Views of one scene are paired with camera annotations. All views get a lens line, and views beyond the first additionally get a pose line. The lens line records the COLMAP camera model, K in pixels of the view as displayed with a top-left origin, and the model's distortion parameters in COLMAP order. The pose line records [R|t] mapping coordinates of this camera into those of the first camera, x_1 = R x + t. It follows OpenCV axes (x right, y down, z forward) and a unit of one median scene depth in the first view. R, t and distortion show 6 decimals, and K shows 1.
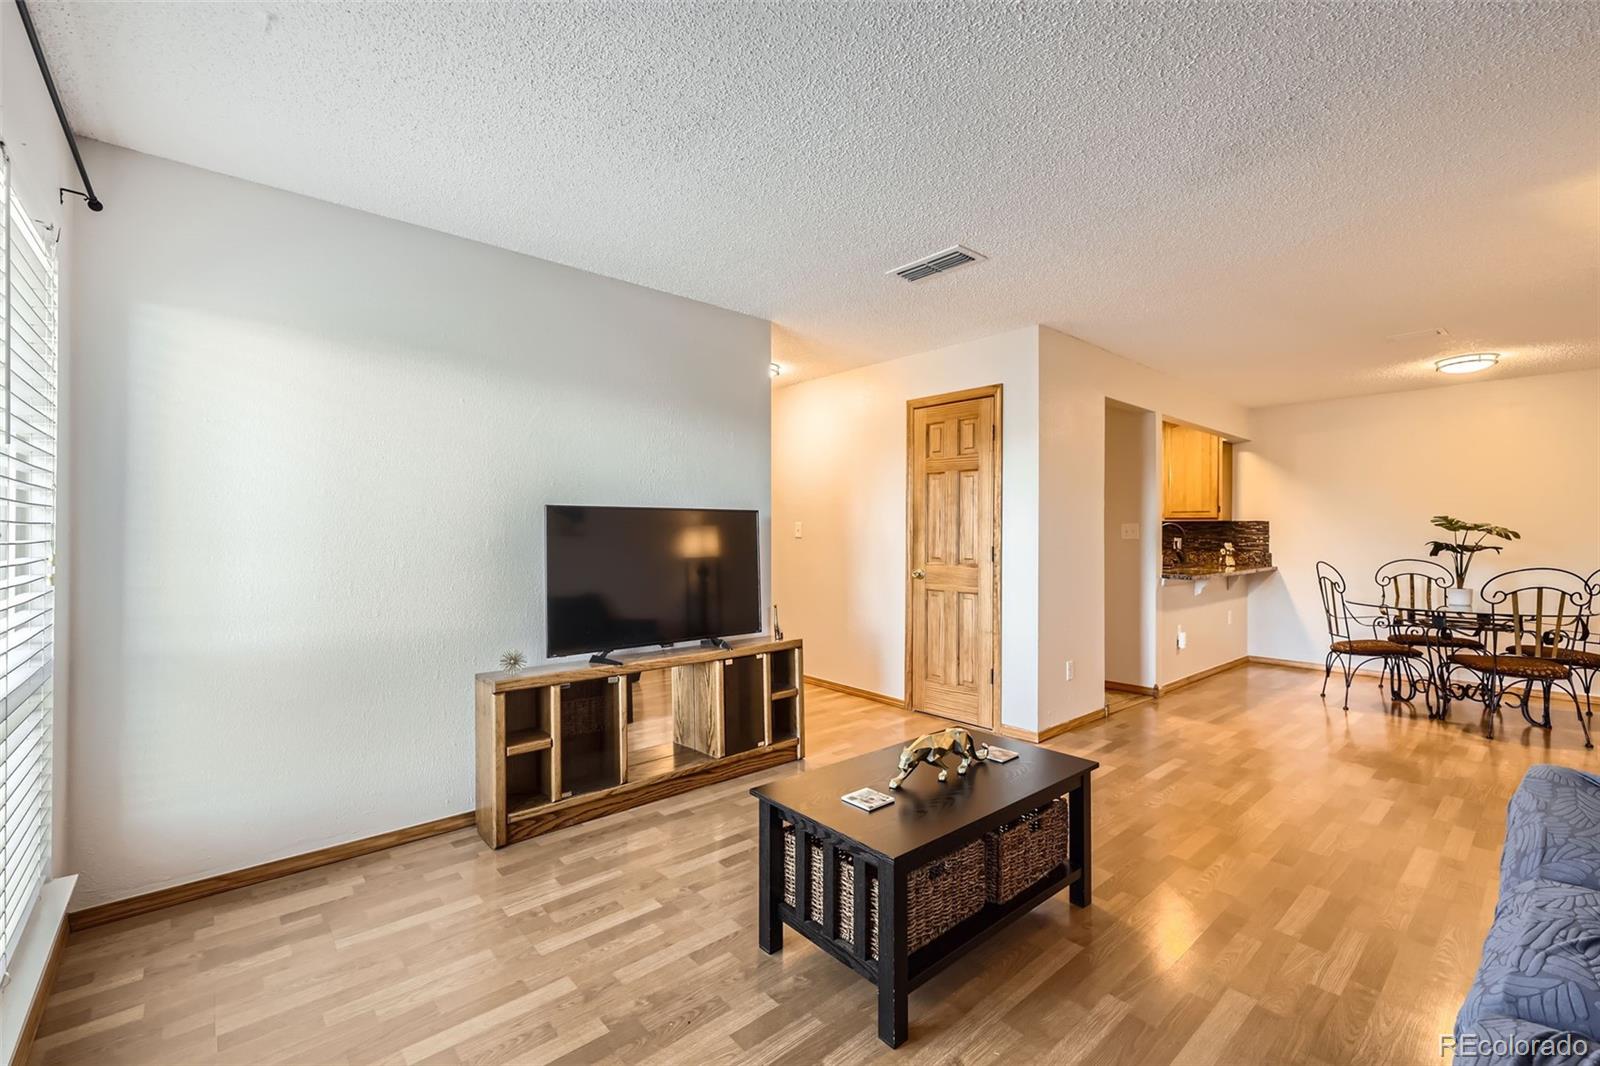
lens RADIAL K [[676.7, 0, 792.1], [0, 676.7, 531.6], [0, 0, 1]] dist [0.002822, 0.000090]
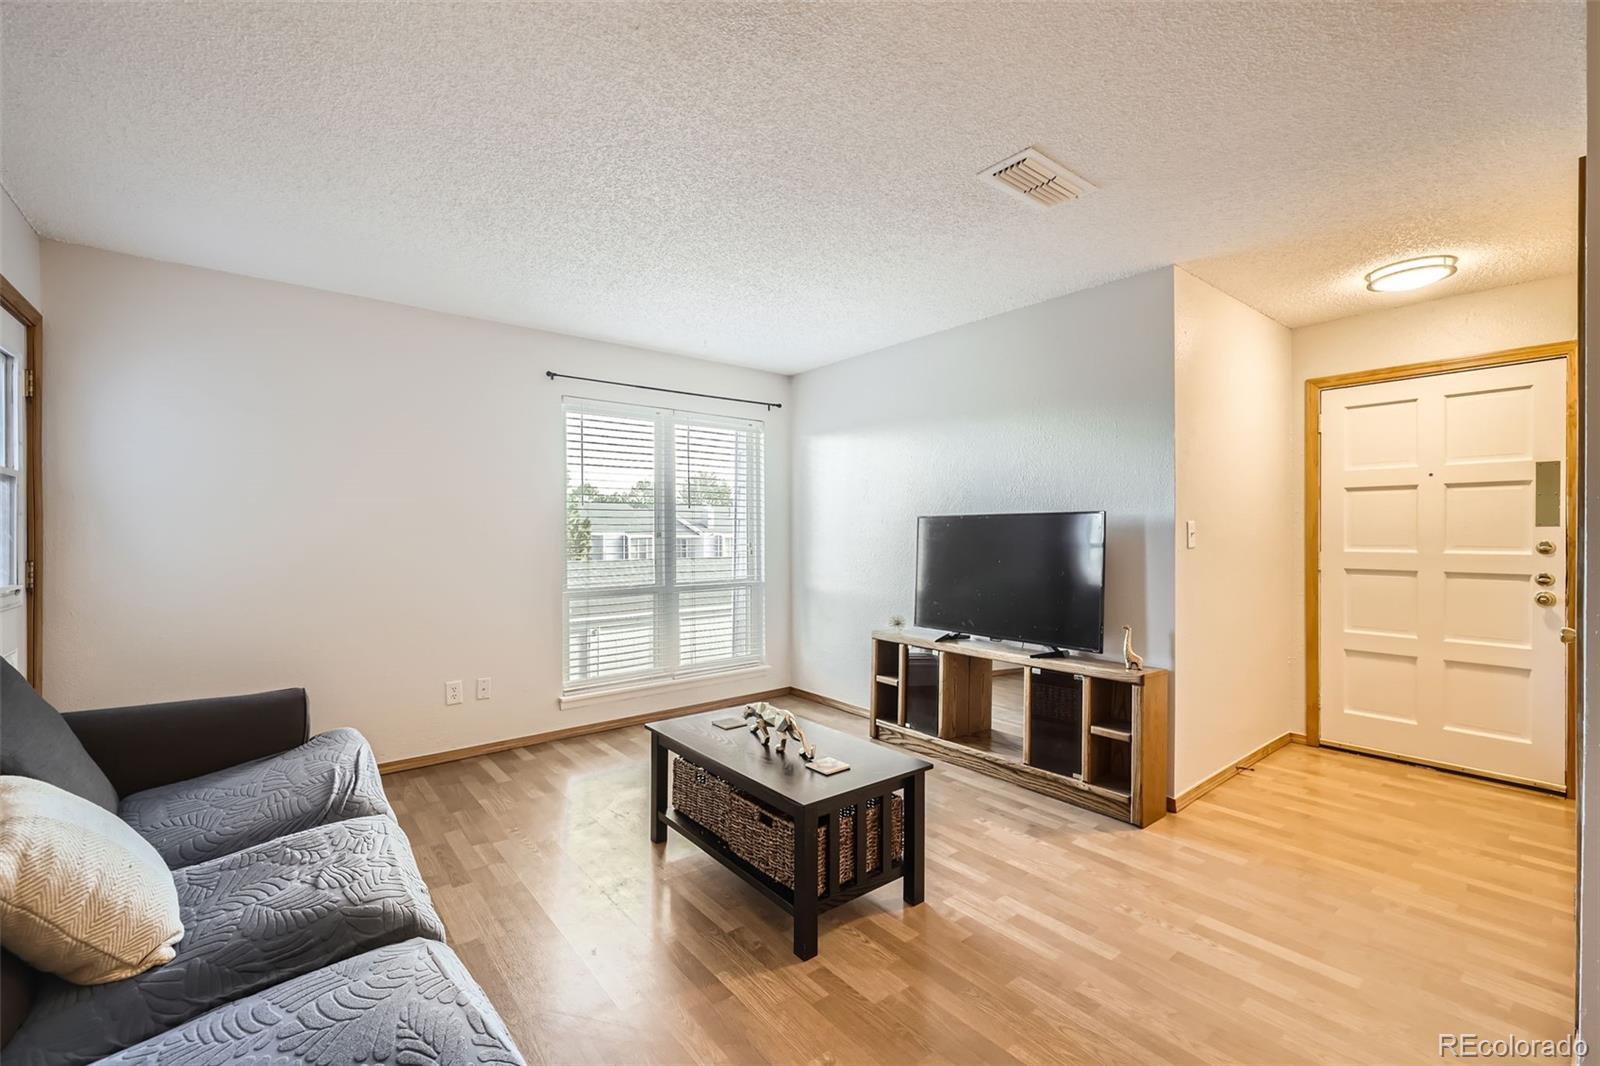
lens RADIAL K [[676.7, 0, 792.1], [0, 676.7, 531.6], [0, 0, 1]] dist [0.002822, 0.000090]
pose [[-0.035095, 0.001547, -0.999383, 0.947568], [-0.003663, 0.999992, 0.001676, -0.008368], [0.999377, 0.003720, -0.035089, 0.726802]]
